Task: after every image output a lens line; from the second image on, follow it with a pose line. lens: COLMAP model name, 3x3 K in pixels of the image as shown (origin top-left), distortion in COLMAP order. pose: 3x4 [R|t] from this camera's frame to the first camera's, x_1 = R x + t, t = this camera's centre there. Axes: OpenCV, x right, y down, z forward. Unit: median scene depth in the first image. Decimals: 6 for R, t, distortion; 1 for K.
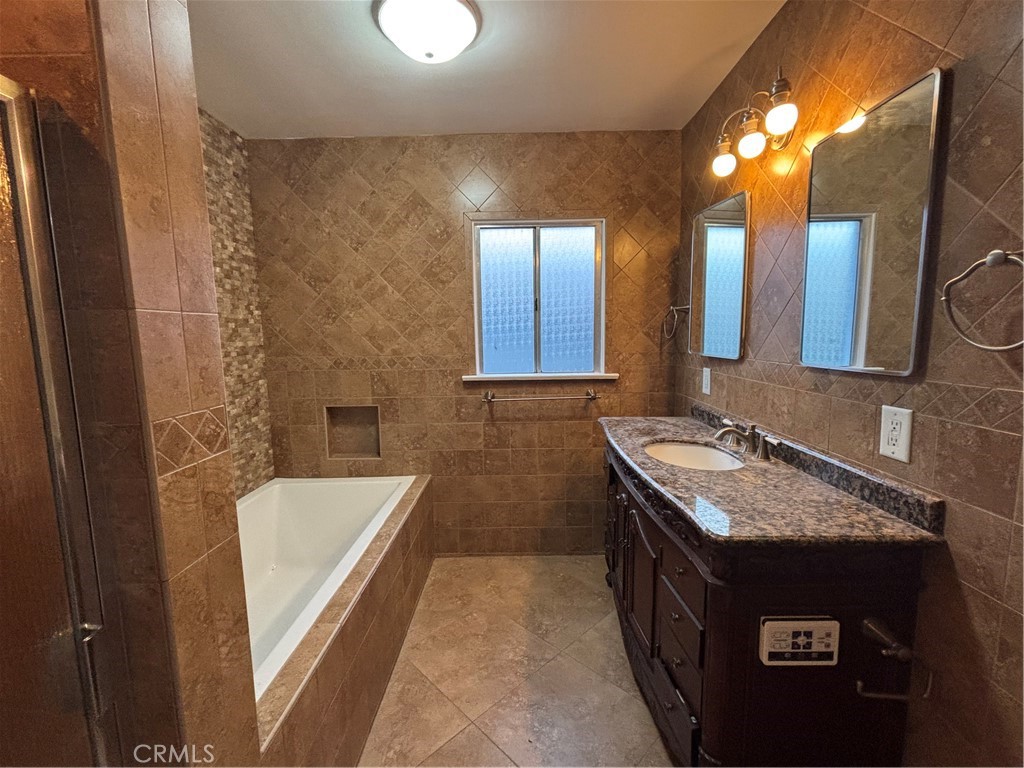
lens RADIAL K [[438.8, 0, 515.4], [0, 438.8, 388.8], [0, 0, 1]] dist [-0.003442, -0.000117]
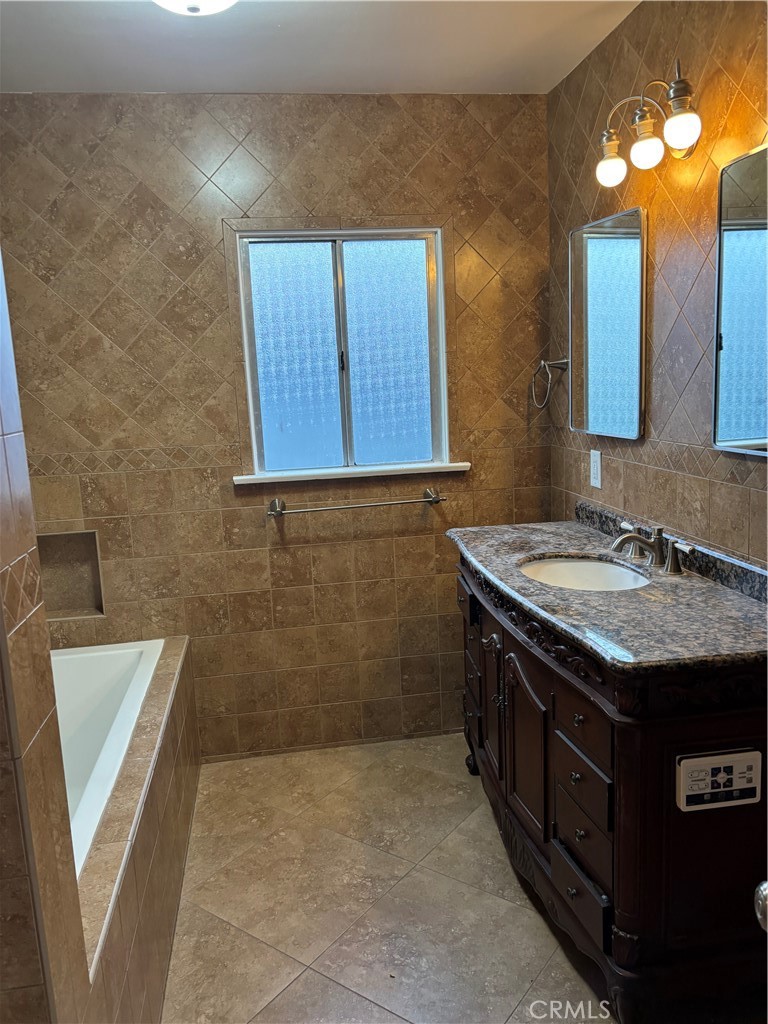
lens RADIAL K [[778.5, 0, 381.2], [0, 778.5, 510.5], [0, 0, 1]] dist [0.016725, -0.010409]
pose [[0.986857, -0.055003, 0.151950, -0.087907], [0.049206, 0.997920, 0.041653, -0.018417], [-0.153925, -0.033629, 0.987510, -0.166144]]
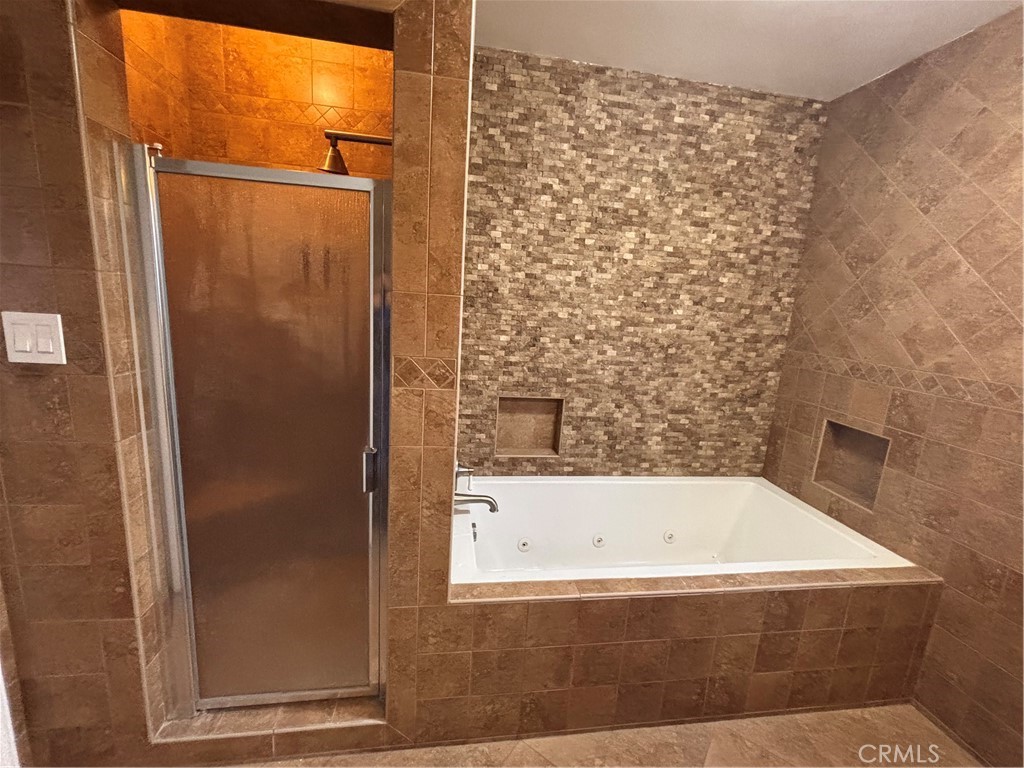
lens RADIAL K [[438.8, 0, 514.3], [0, 438.8, 388.7], [0, 0, 1]] dist [-0.003442, -0.000117]
pose [[0.155385, 0.219191, -0.963230, 0.261013], [-0.192431, 0.963110, 0.188121, -0.059285], [0.968930, 0.156124, 0.191832, 0.310825]]
